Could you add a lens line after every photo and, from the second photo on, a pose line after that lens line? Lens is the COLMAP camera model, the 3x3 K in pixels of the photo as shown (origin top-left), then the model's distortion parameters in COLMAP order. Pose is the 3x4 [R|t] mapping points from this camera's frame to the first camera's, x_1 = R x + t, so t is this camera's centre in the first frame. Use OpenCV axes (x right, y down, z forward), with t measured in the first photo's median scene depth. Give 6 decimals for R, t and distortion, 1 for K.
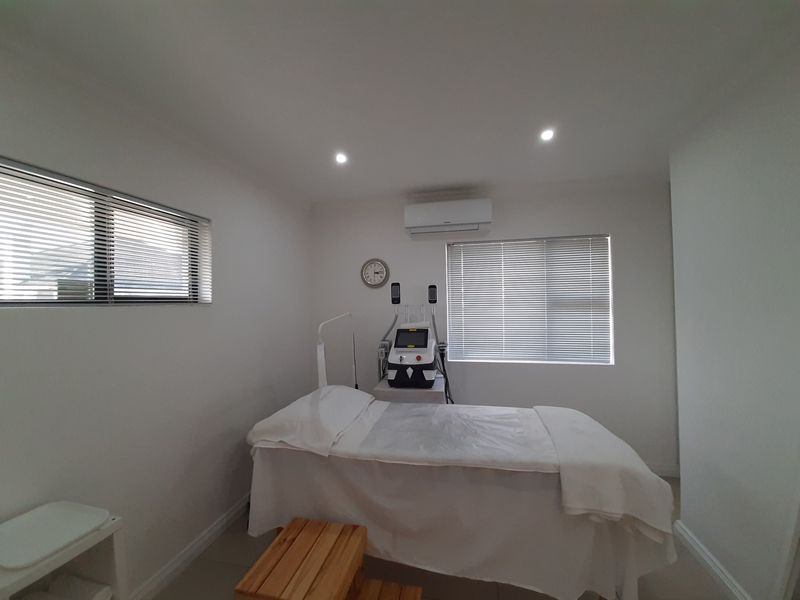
lens RADIAL K [[312.0, 0, 410.1], [0, 312.0, 297.6], [0, 0, 1]] dist [-0.001174, -0.000513]
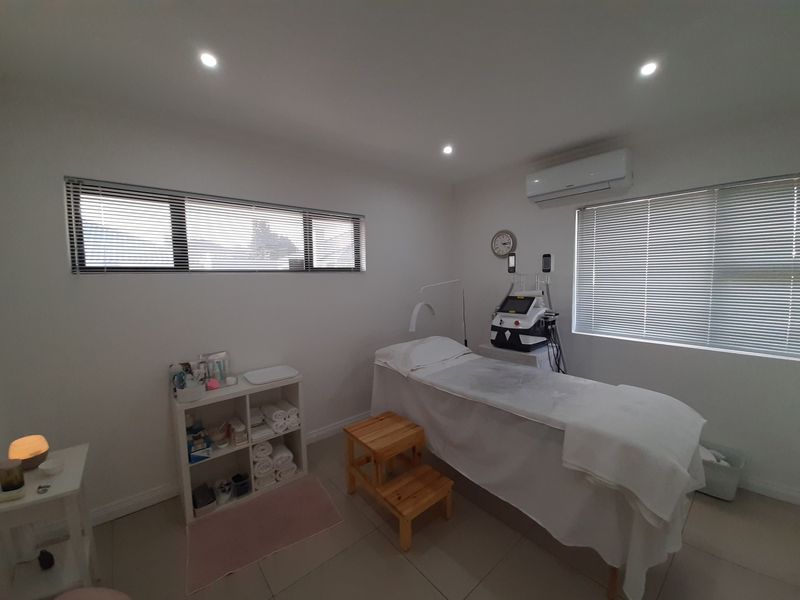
lens RADIAL K [[312.0, 0, 410.1], [0, 312.0, 297.6], [0, 0, 1]] dist [-0.001174, -0.000513]
pose [[0.798219, 0.050481, -0.600249, 0.374666], [0.007562, 0.995564, 0.093783, 0.002193], [0.602320, -0.079399, 0.794296, -0.072935]]
